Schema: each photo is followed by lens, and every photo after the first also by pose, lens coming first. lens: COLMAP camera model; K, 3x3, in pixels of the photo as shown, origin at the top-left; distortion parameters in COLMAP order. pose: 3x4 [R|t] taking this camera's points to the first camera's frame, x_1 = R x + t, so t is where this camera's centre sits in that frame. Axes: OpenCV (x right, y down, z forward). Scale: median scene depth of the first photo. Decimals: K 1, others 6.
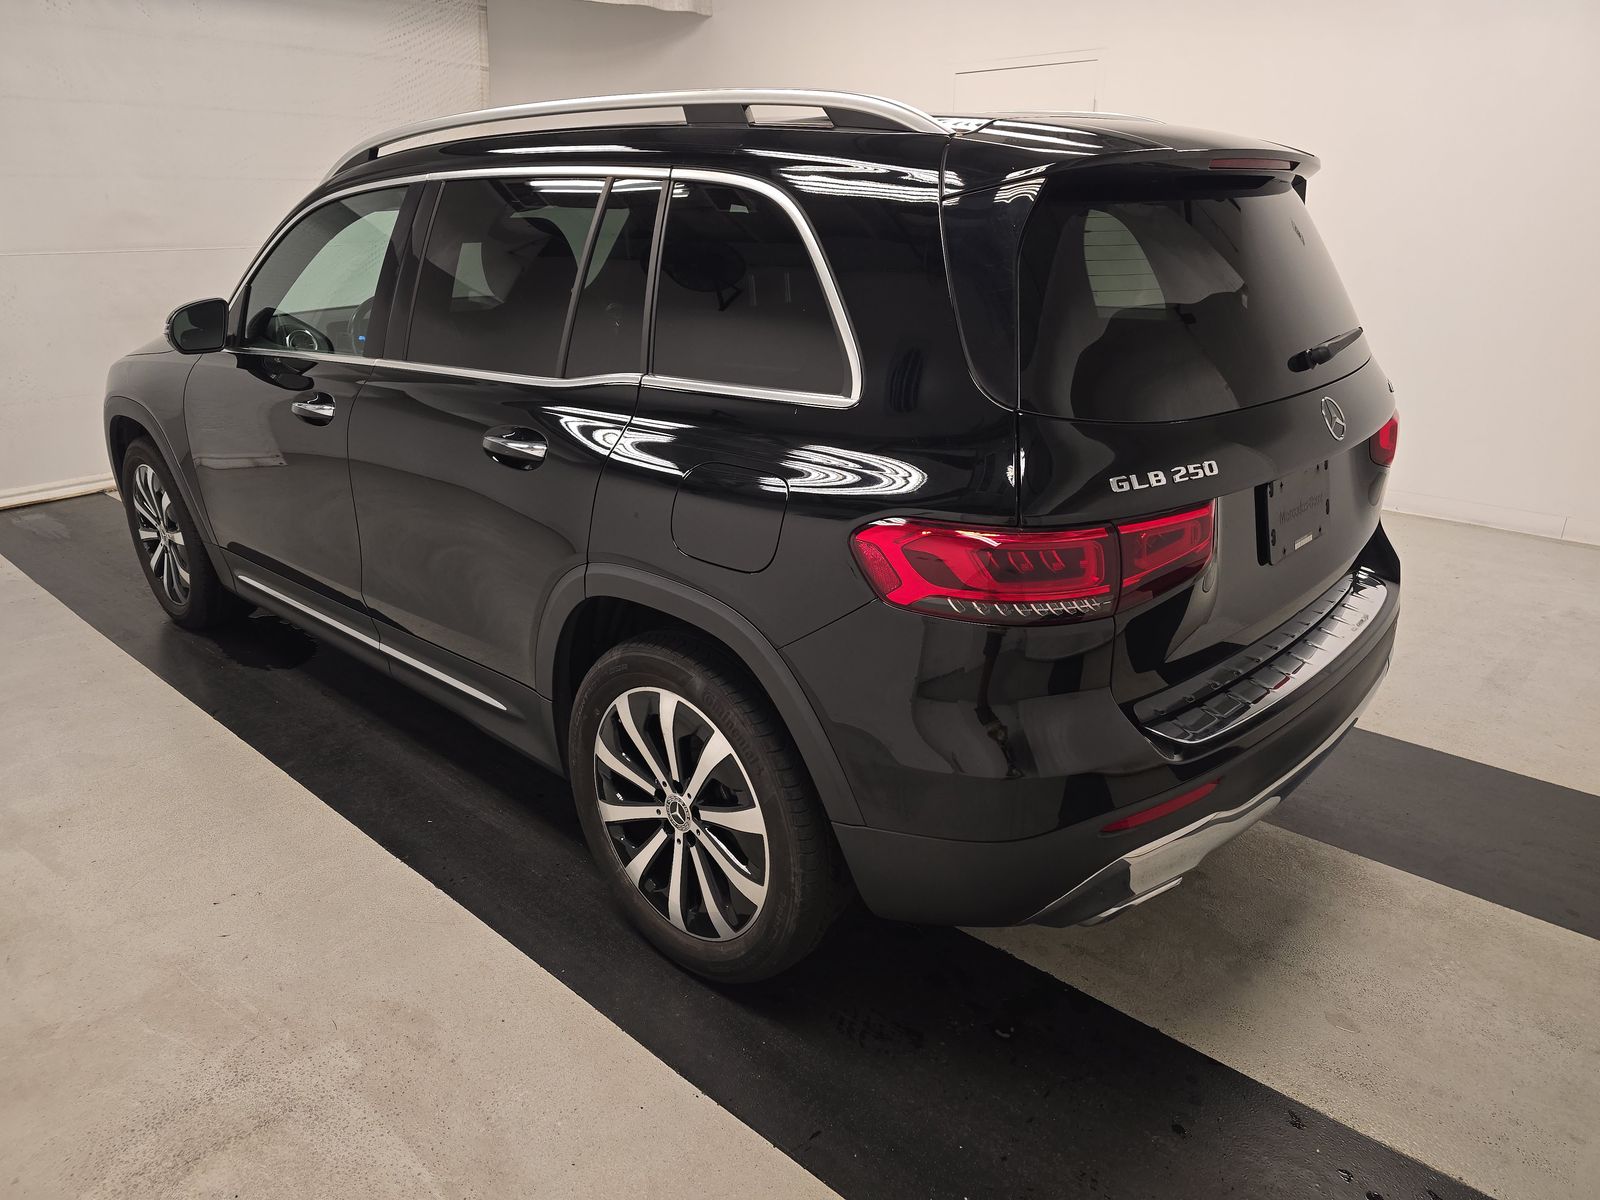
lens RADIAL K [[1113.4, 0, 800.0], [0, 1113.4, 600.0], [0, 0, 1]] dist [0.006671, 0.000758]
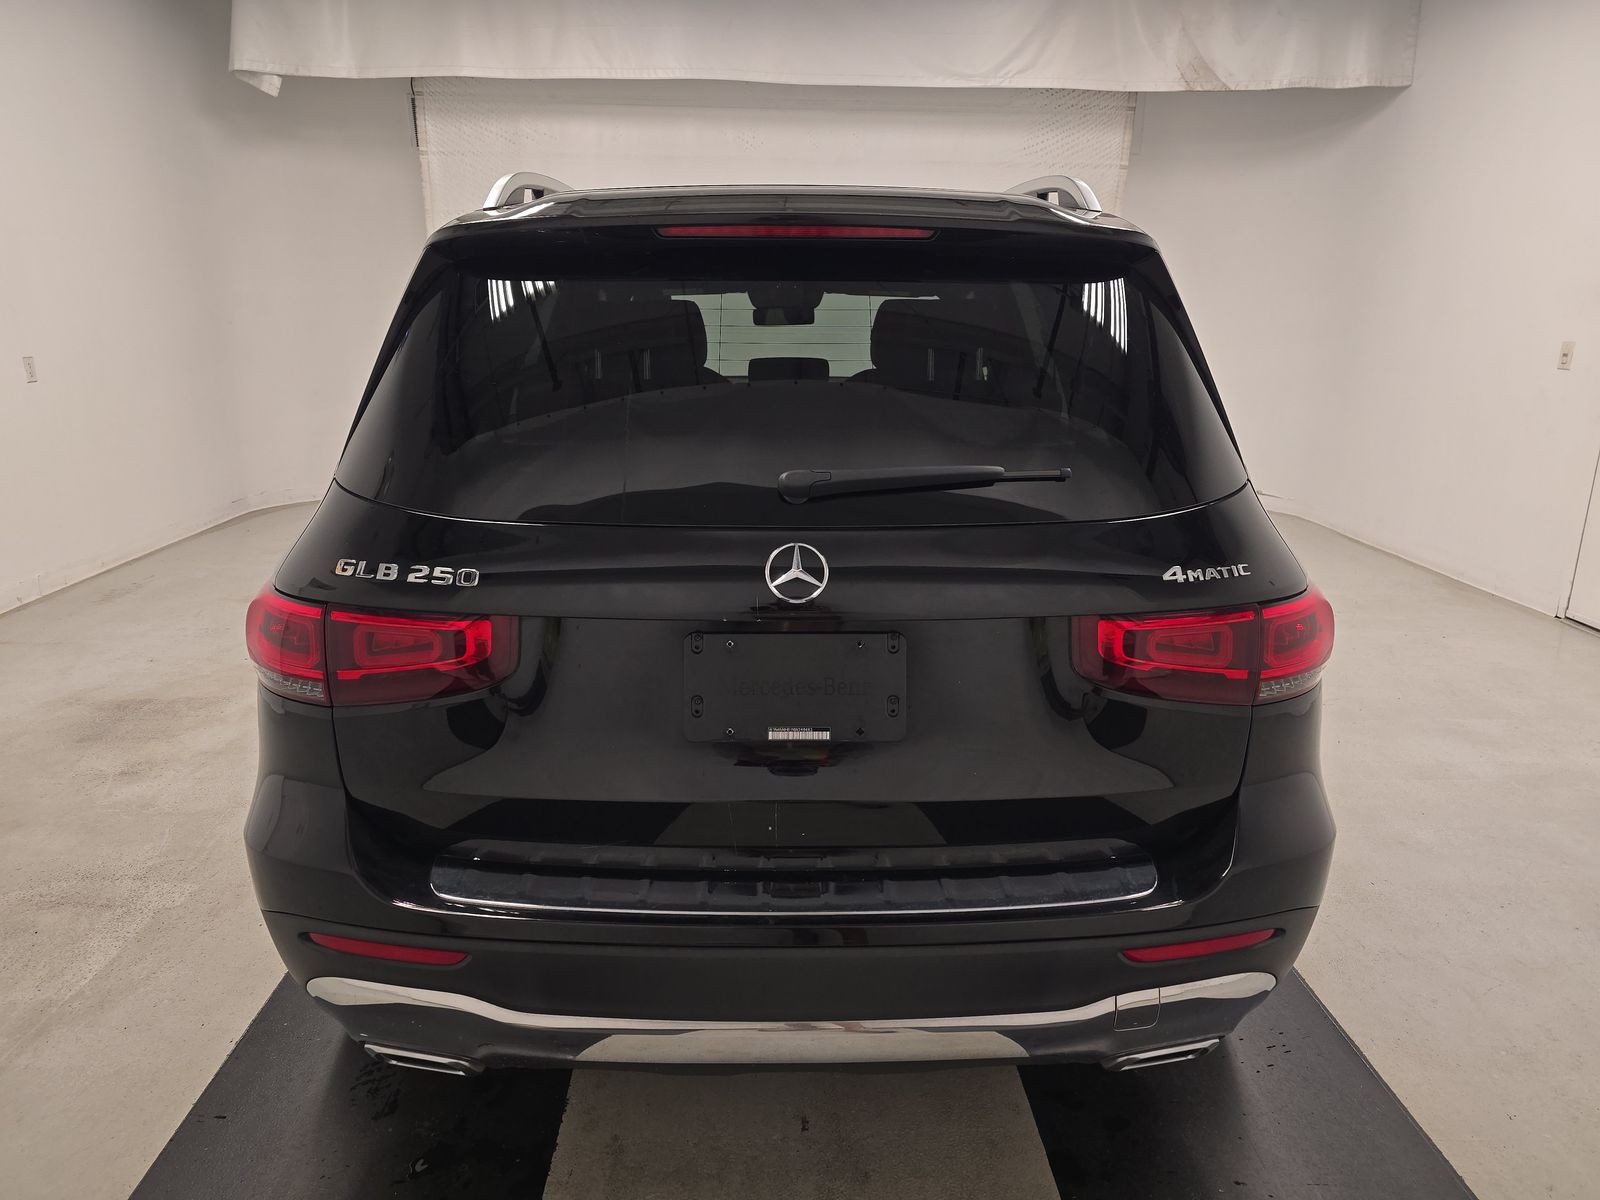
lens RADIAL K [[1113.4, 0, 800.0], [0, 1113.4, 600.0], [0, 0, 1]] dist [0.006671, 0.000758]
pose [[0.683209, 0.202676, -0.701532, 0.942935], [-0.260660, 0.965108, 0.024972, -0.156730], [0.682115, 0.165800, 0.712200, 0.476599]]
